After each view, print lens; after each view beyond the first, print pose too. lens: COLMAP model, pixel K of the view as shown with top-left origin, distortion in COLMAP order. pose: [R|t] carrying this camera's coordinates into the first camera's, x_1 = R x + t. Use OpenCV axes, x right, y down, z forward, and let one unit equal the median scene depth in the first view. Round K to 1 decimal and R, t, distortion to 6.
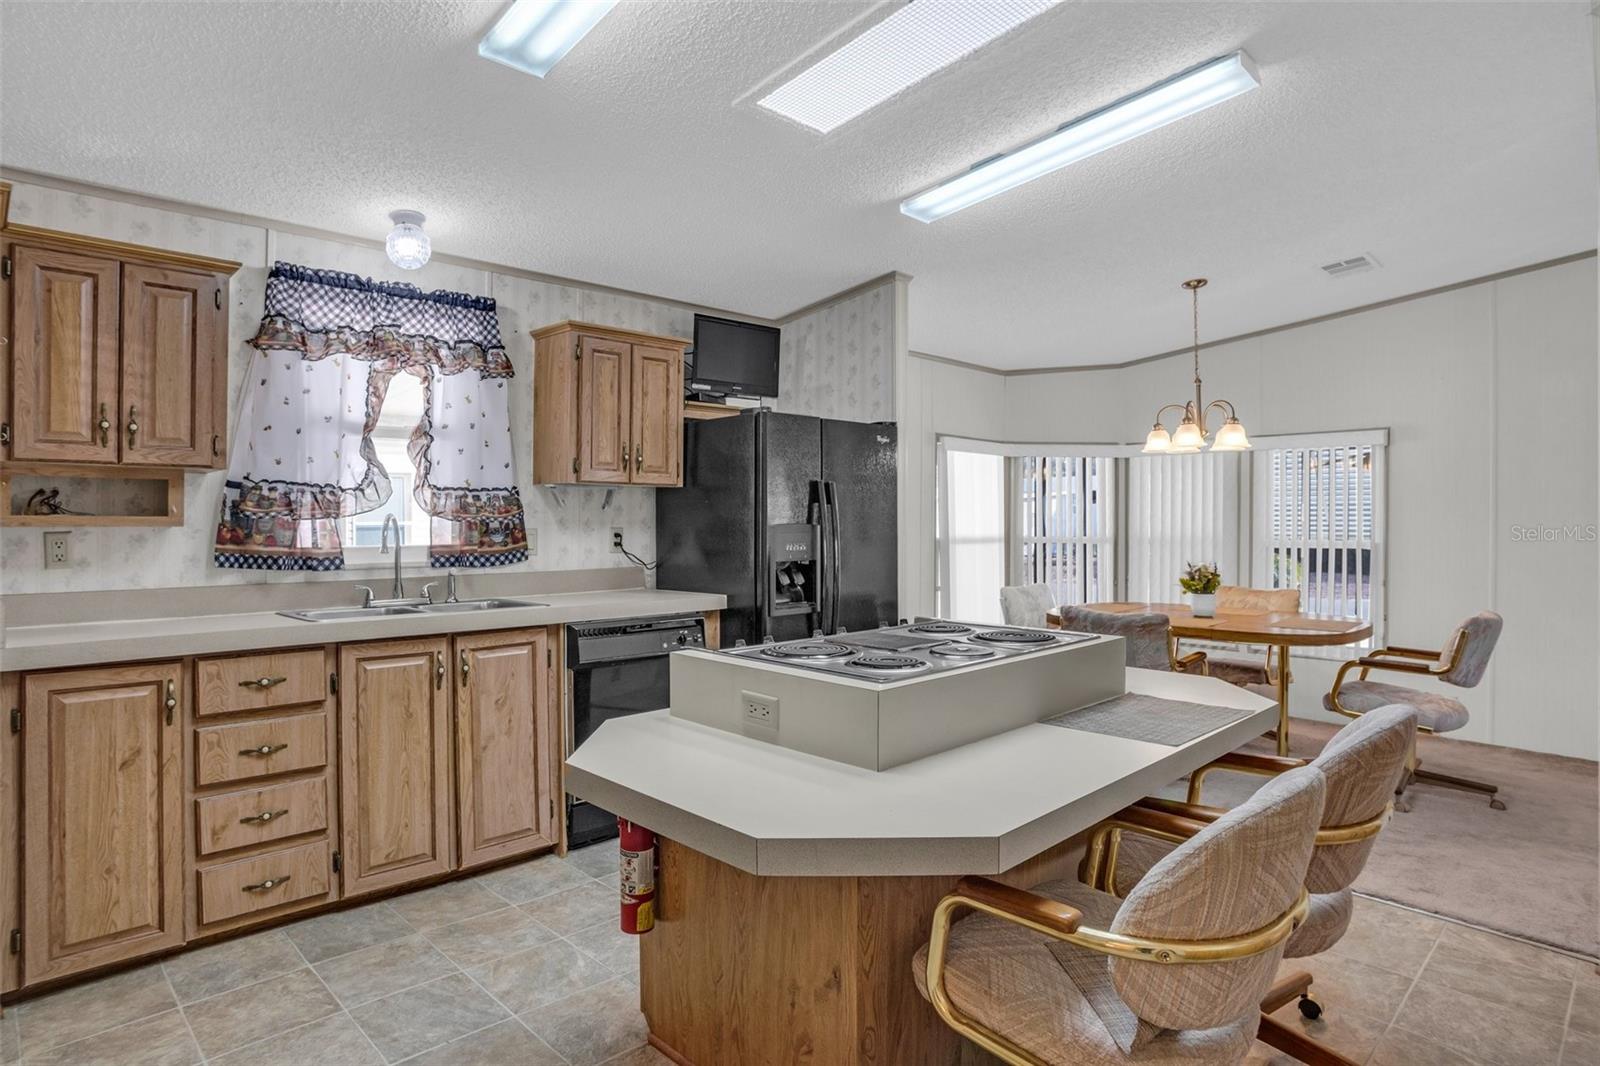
lens RADIAL K [[883.8, 0, 792.0], [0, 883.8, 518.0], [0, 0, 1]] dist [-0.091241, 0.045766]
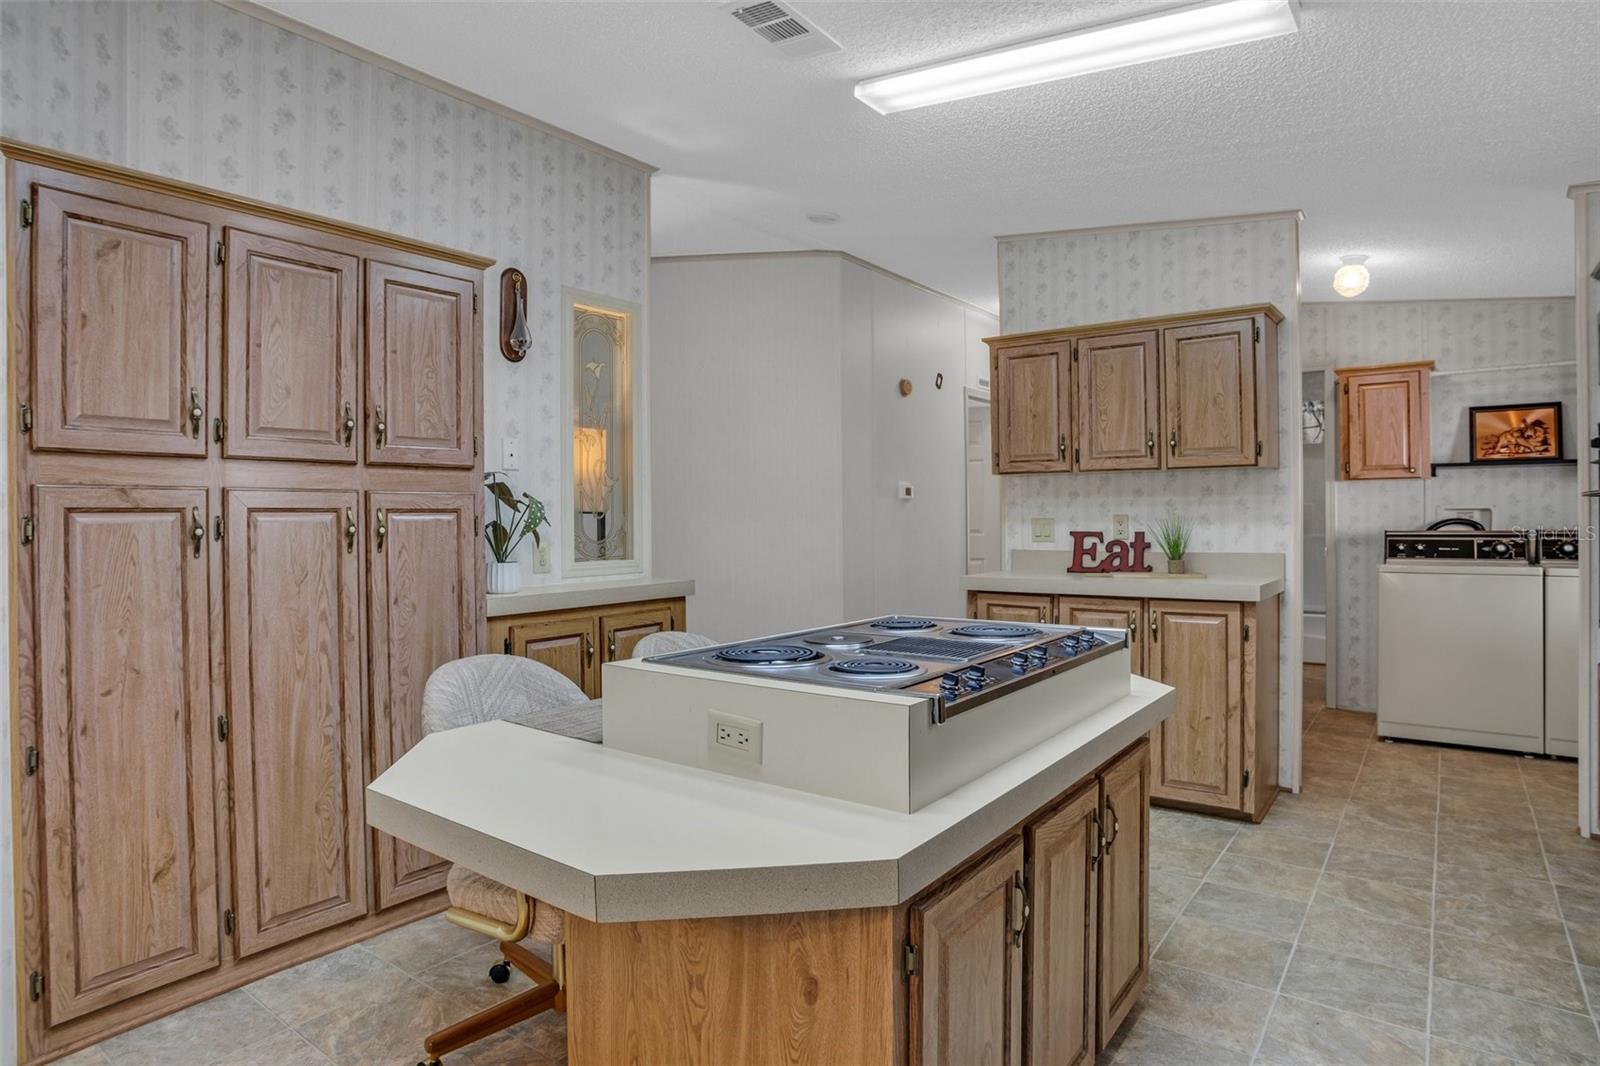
lens RADIAL K [[883.8, 0, 792.0], [0, 883.8, 518.0], [0, 0, 1]] dist [-0.091241, 0.045766]
pose [[-0.988941, 0.006439, -0.148170, 0.256588], [0.006257, 0.999979, 0.001699, 0.017240], [0.148178, 0.000753, -0.988960, 1.289470]]
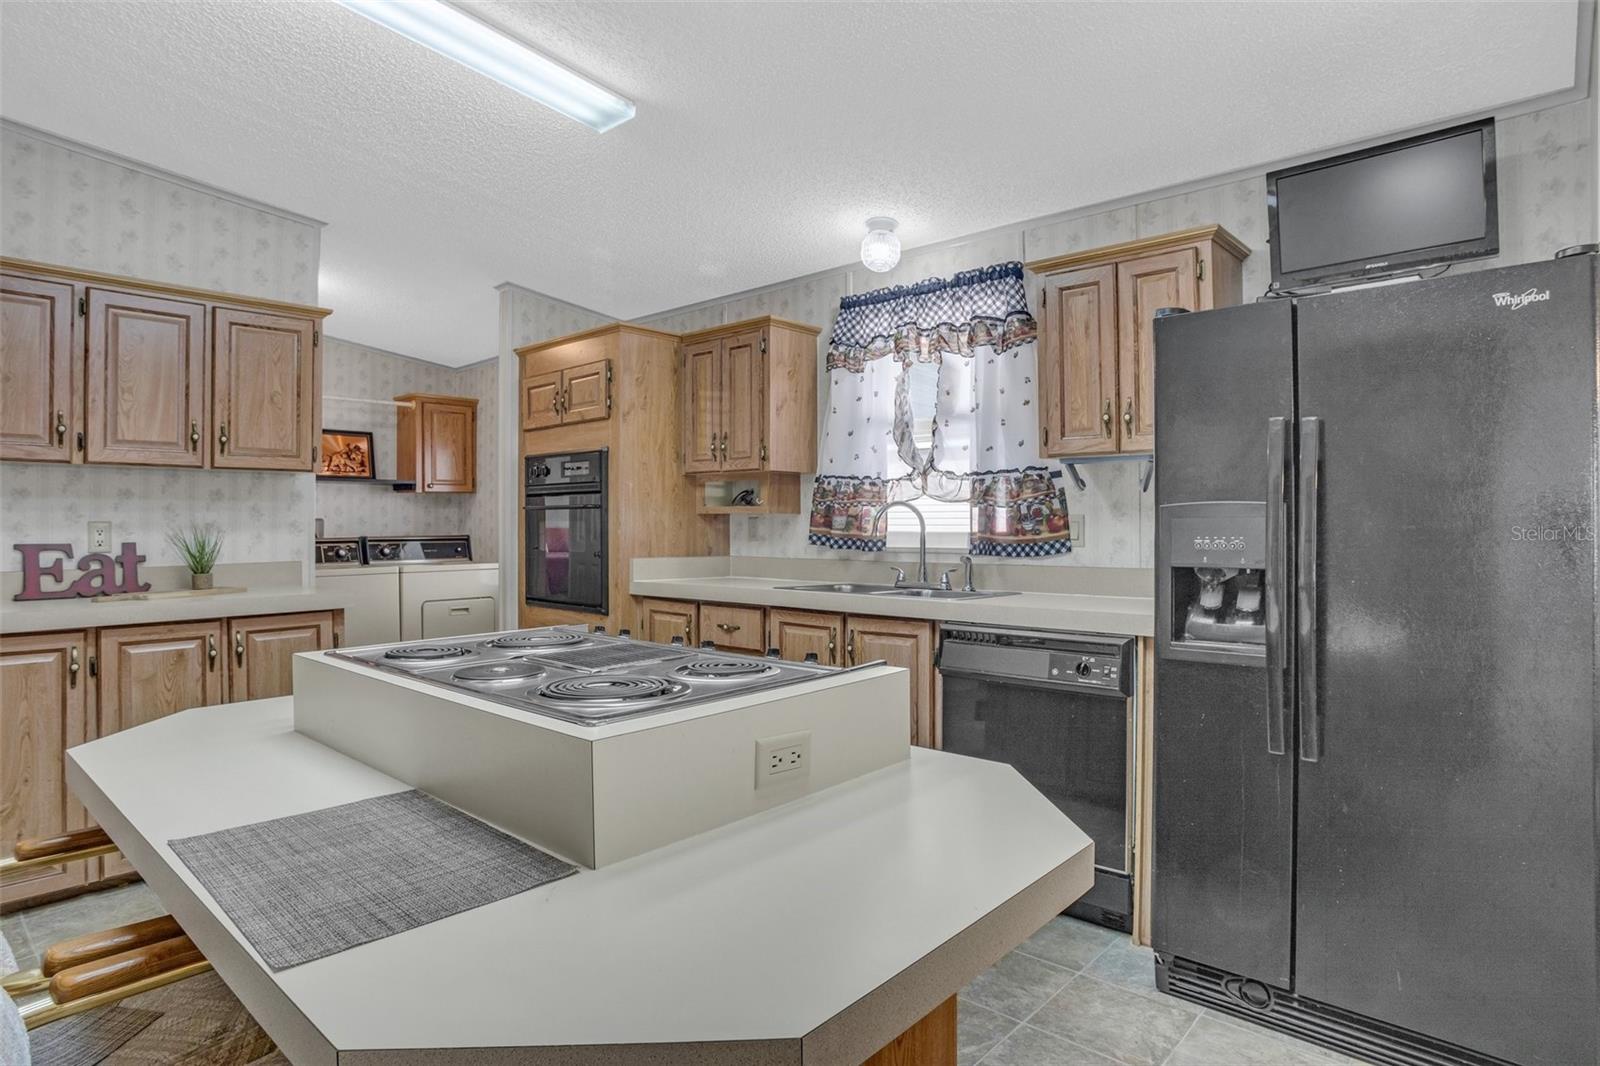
lens RADIAL K [[883.8, 0, 792.0], [0, 883.8, 518.0], [0, 0, 1]] dist [-0.091241, 0.045766]
pose [[0.065002, -0.005780, -0.997868, 0.623948], [0.003741, 0.999978, -0.005548, 0.022320], [0.997878, -0.003373, 0.065022, 0.810199]]
